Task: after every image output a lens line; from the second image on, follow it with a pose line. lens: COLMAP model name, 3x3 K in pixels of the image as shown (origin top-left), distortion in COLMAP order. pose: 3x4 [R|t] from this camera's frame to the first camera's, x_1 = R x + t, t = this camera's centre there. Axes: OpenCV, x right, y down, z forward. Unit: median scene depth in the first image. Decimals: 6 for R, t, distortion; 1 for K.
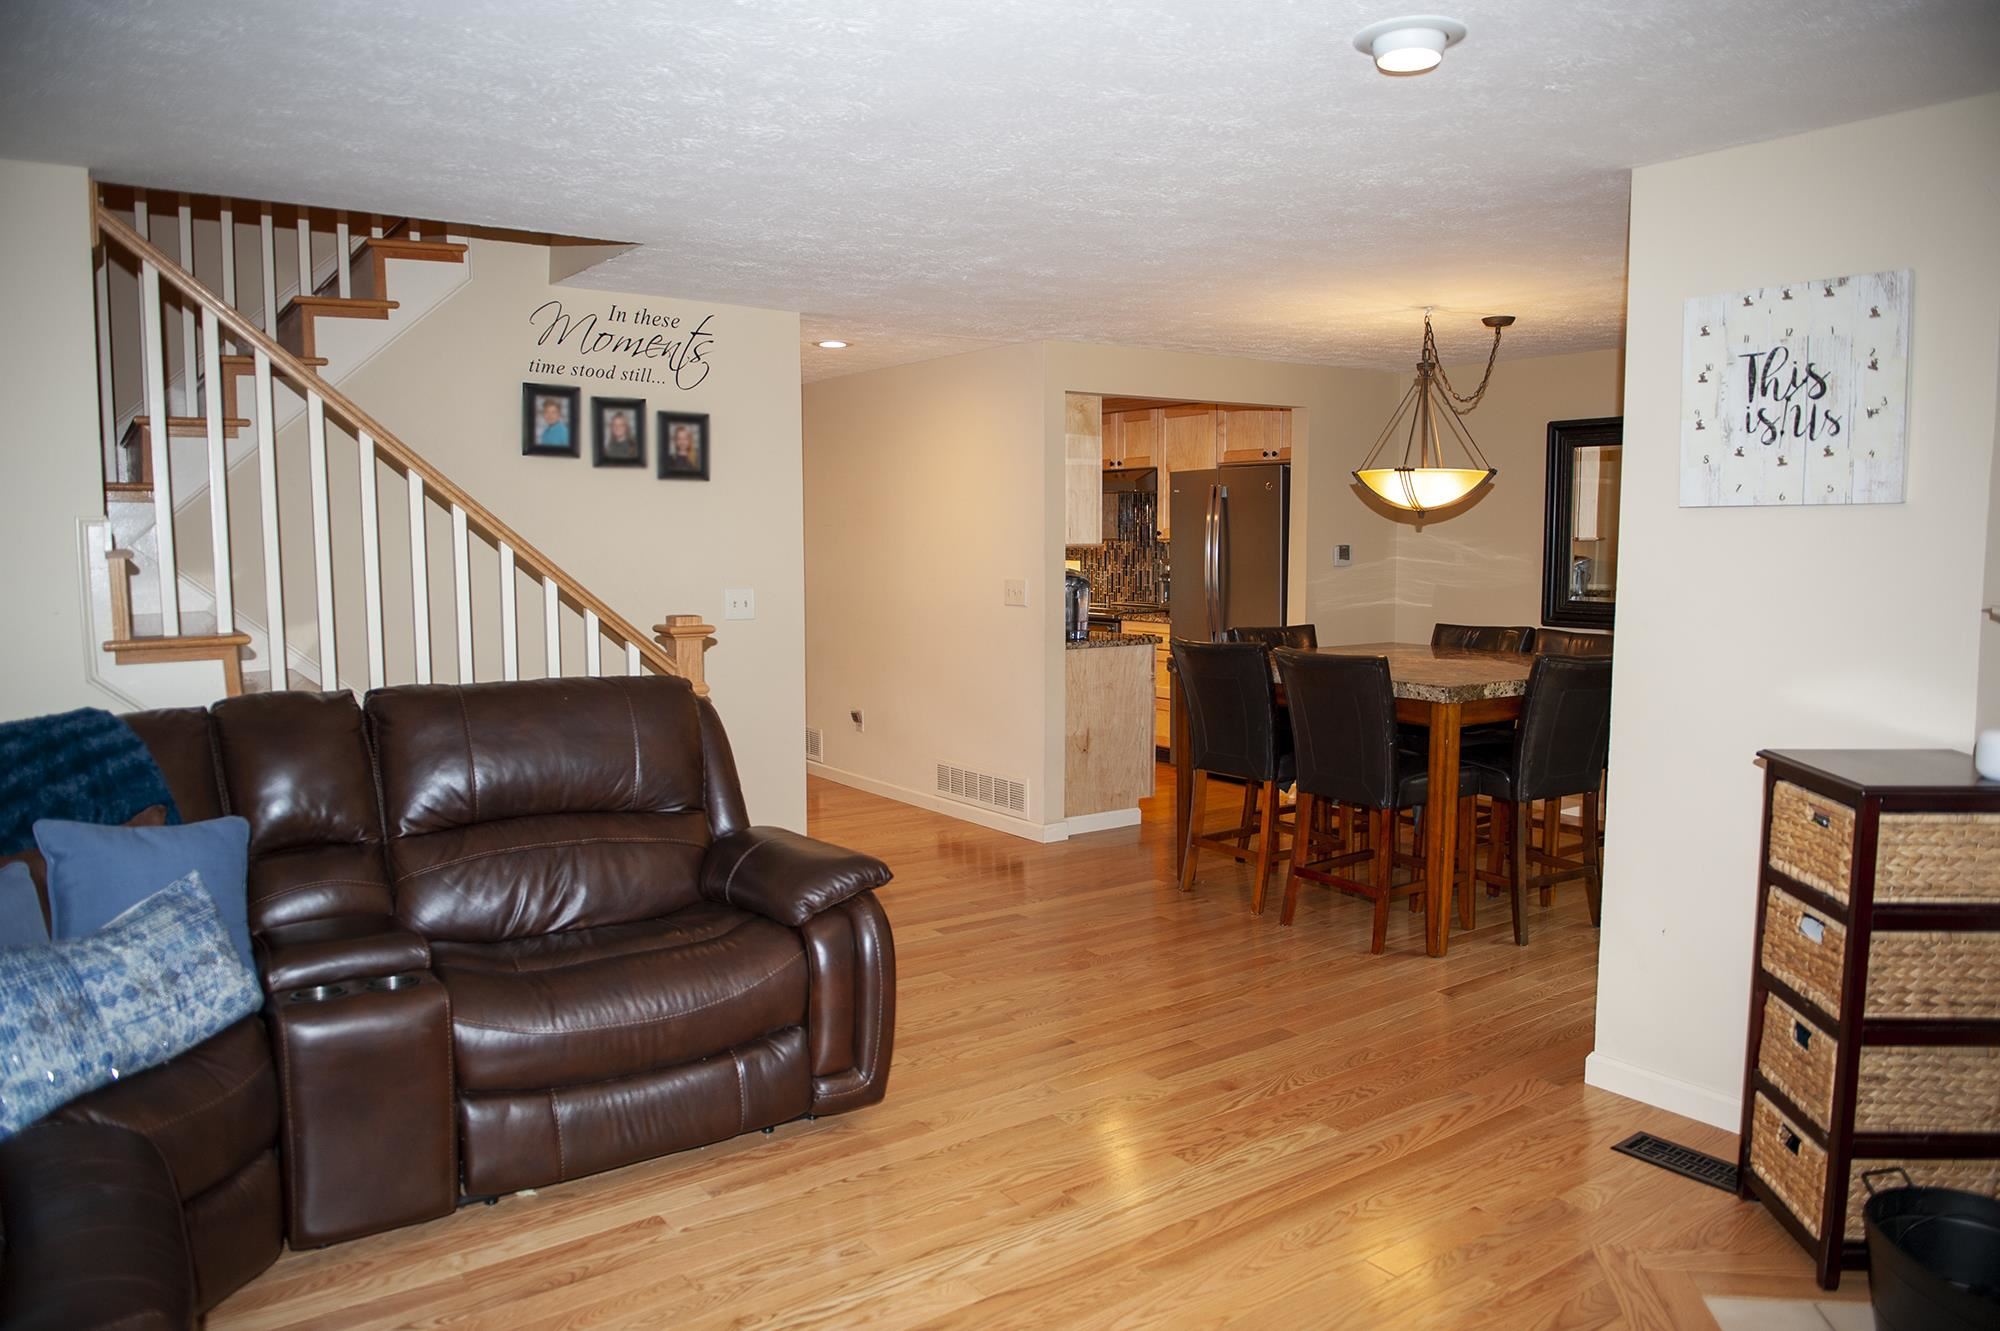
lens RADIAL K [[1388.2, 0, 973.8], [0, 1388.2, 663.7], [0, 0, 1]] dist [-0.033351, -0.025684]
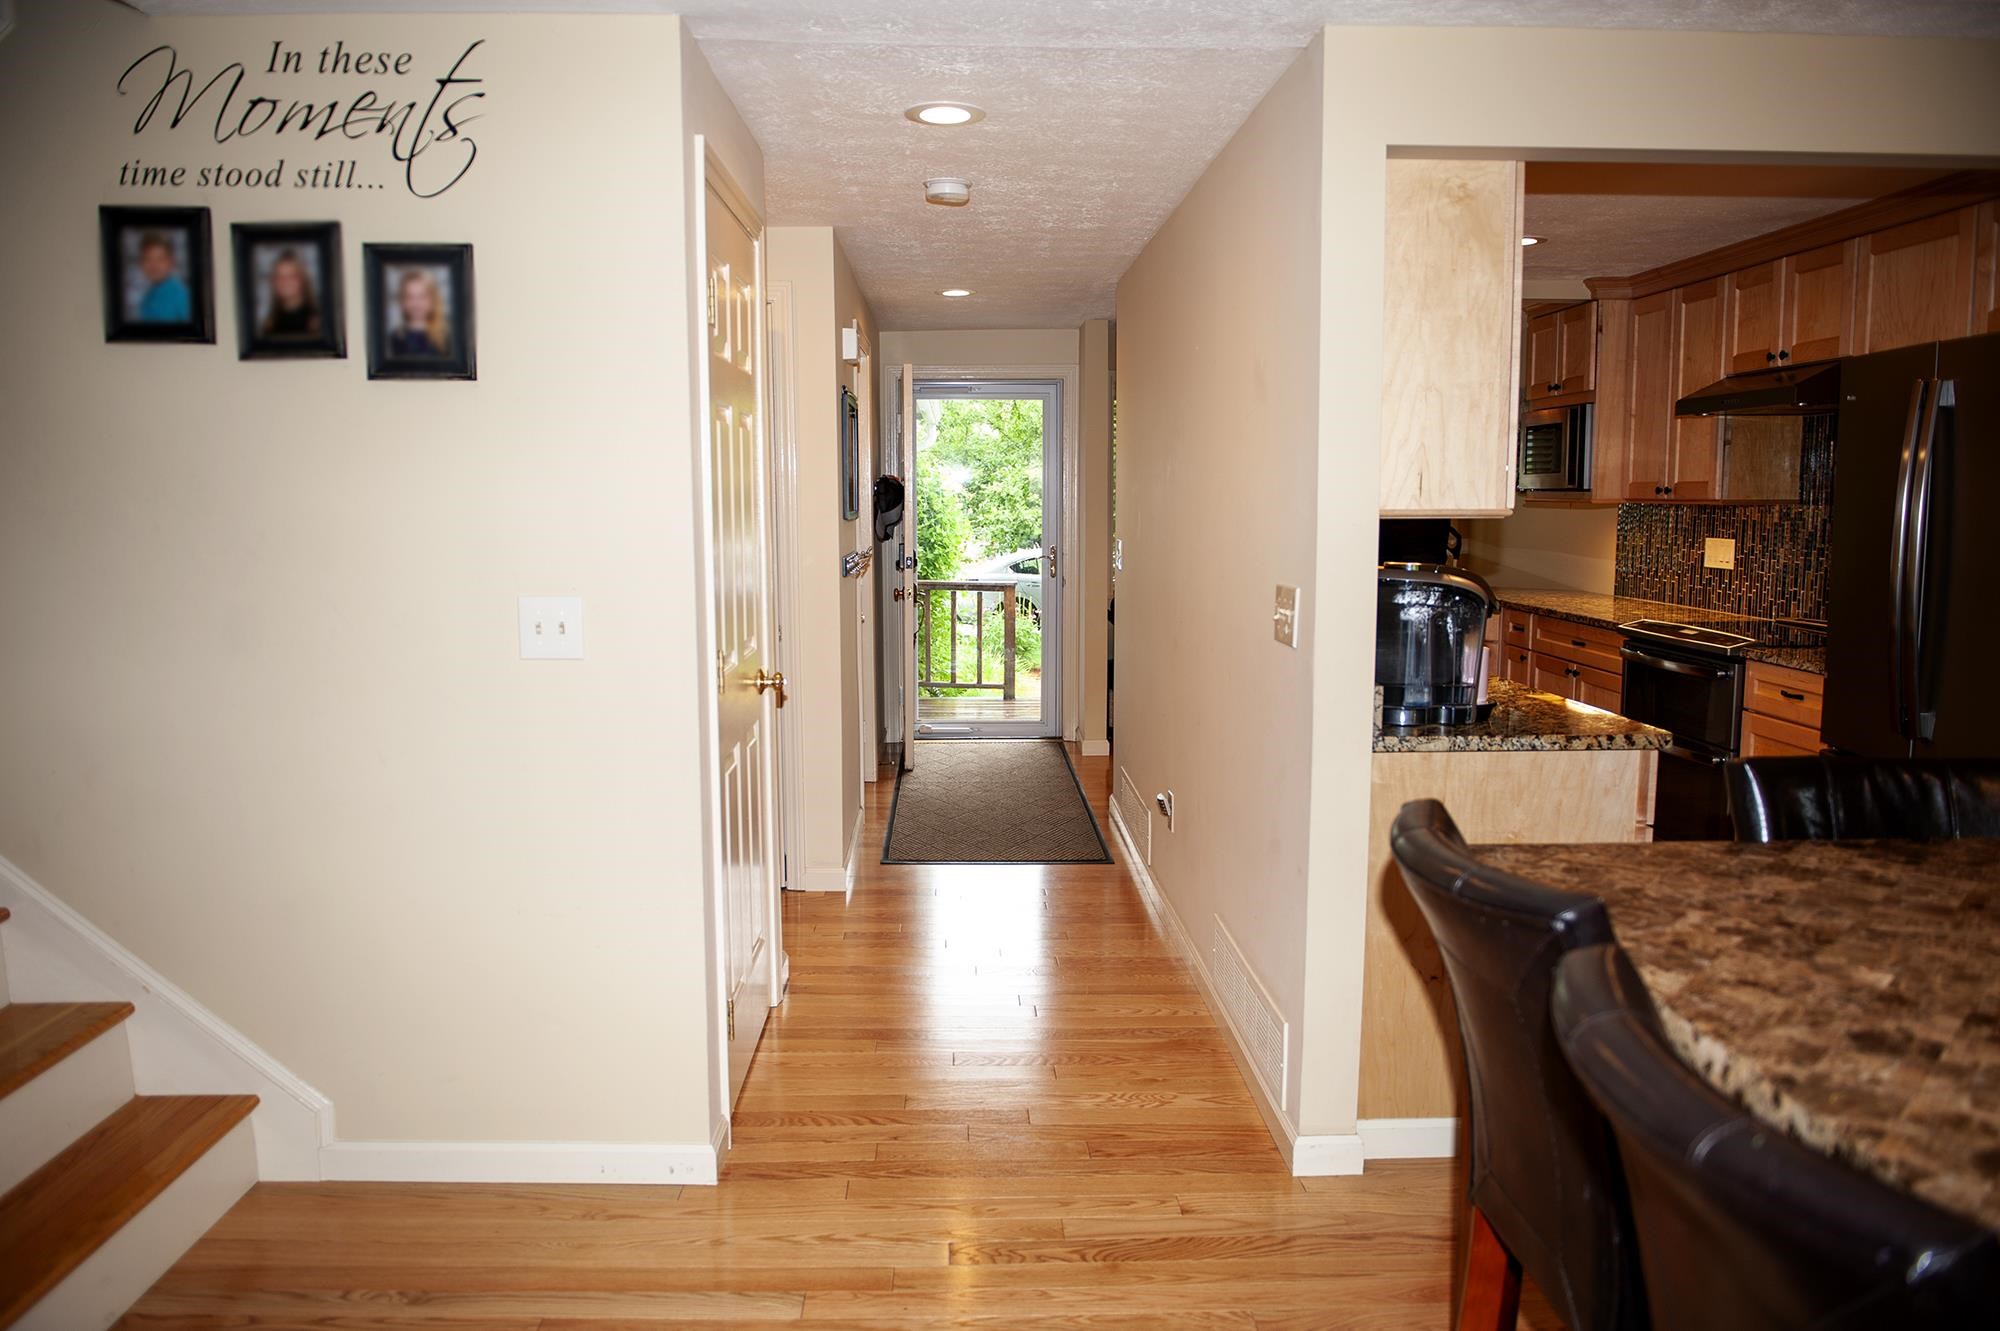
lens RADIAL K [[1388.2, 0, 973.8], [0, 1388.2, 663.7], [0, 0, 1]] dist [-0.033351, -0.025684]
pose [[0.834147, 0.067674, -0.547375, 0.242965], [-0.051196, 0.997659, 0.045328, -0.063960], [0.549162, -0.009787, 0.835659, 0.705407]]
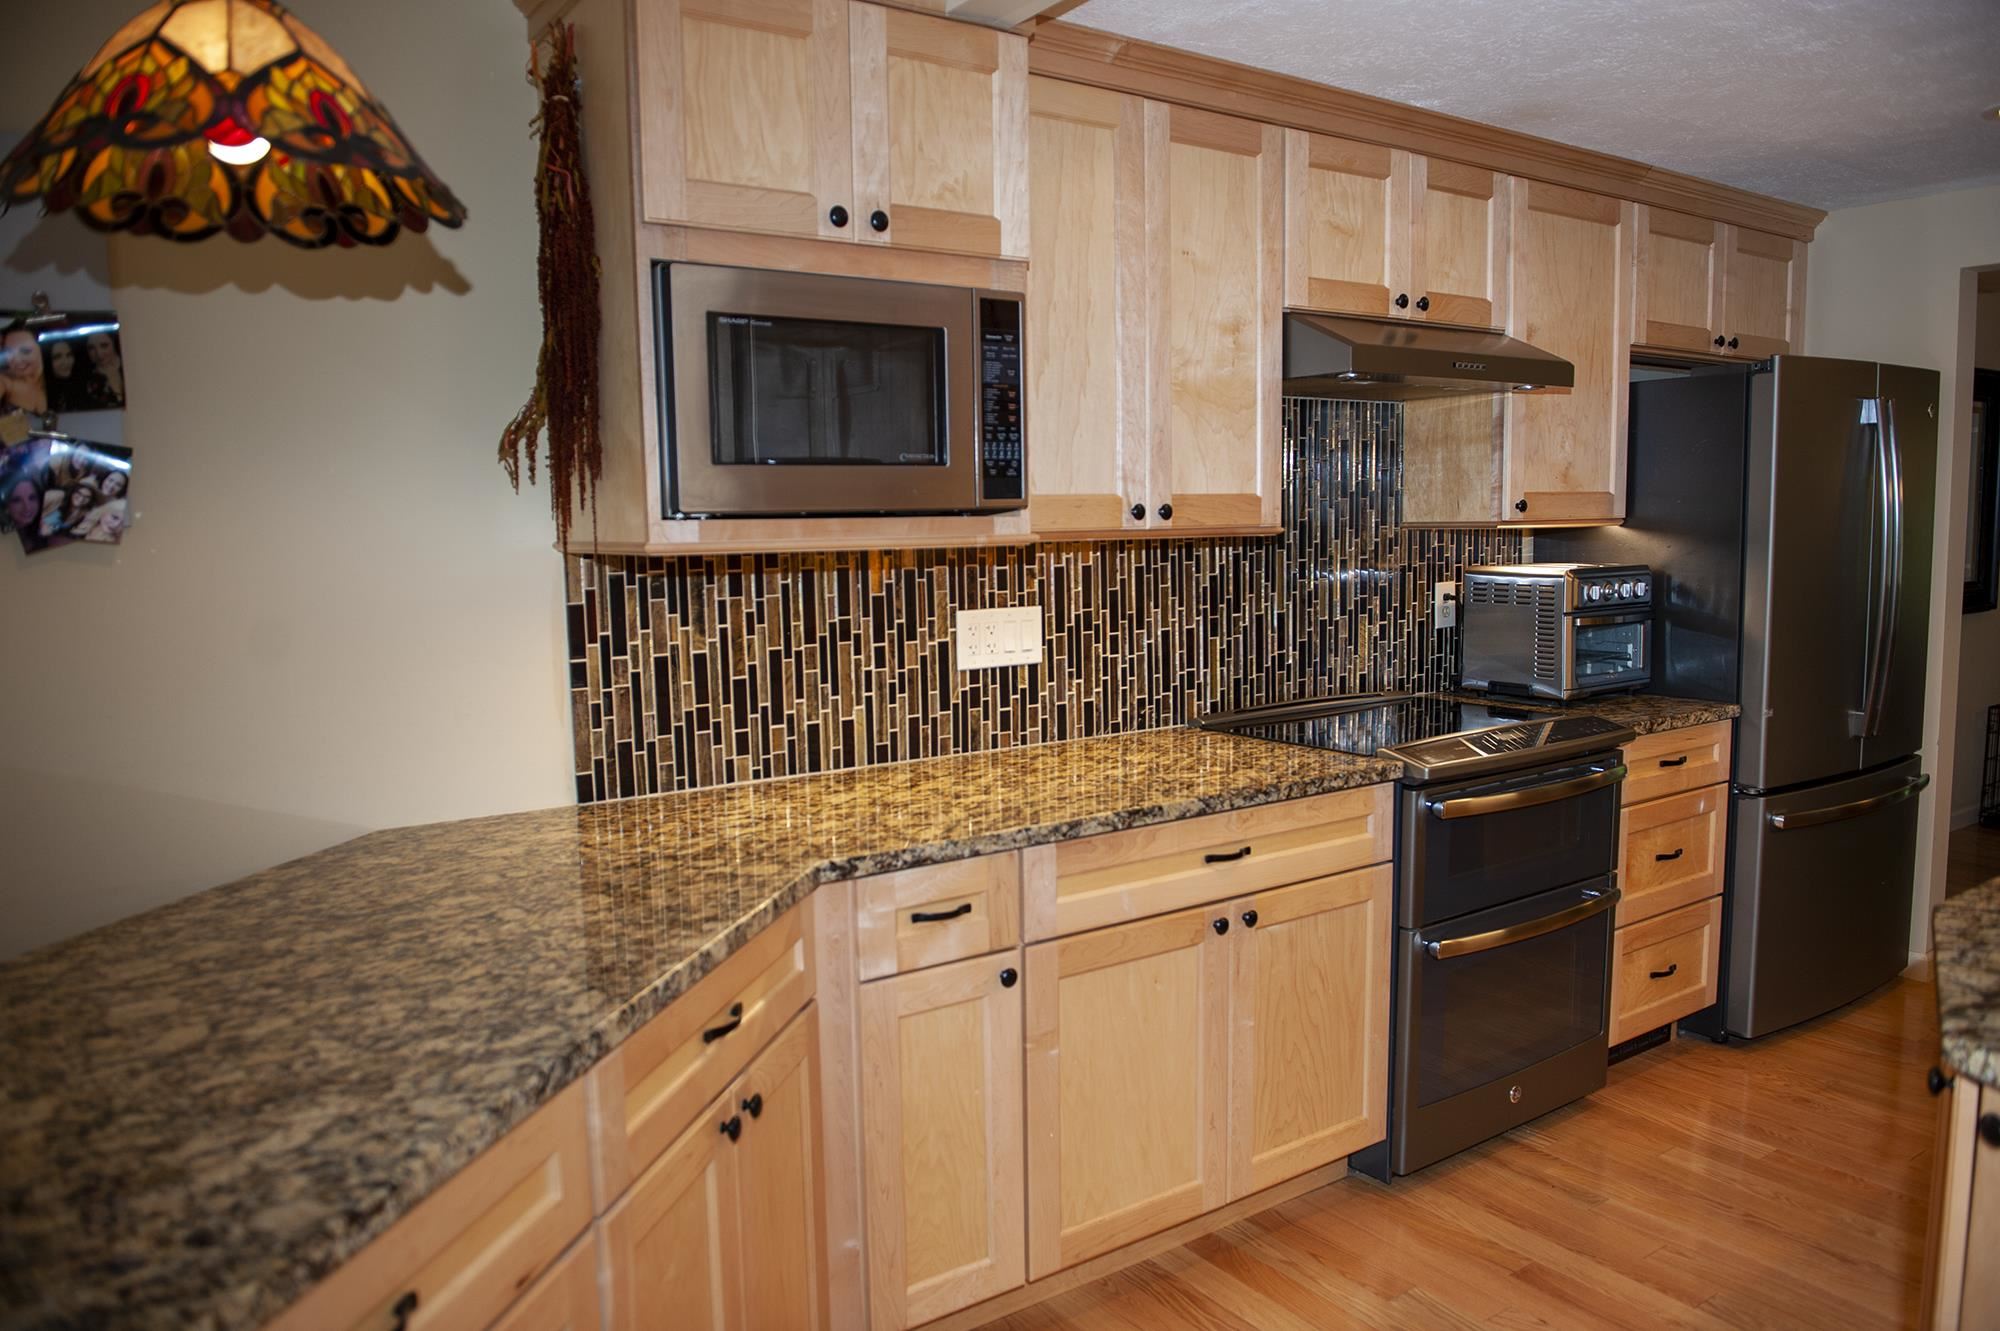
lens RADIAL K [[1388.2, 0, 973.8], [0, 1388.2, 663.7], [0, 0, 1]] dist [-0.033351, -0.025684]
pose [[0.014403, -0.104731, 0.994396, -0.425570], [0.109664, 0.988666, 0.102539, -0.180382], [-0.993864, 0.107573, 0.025725, 1.933310]]
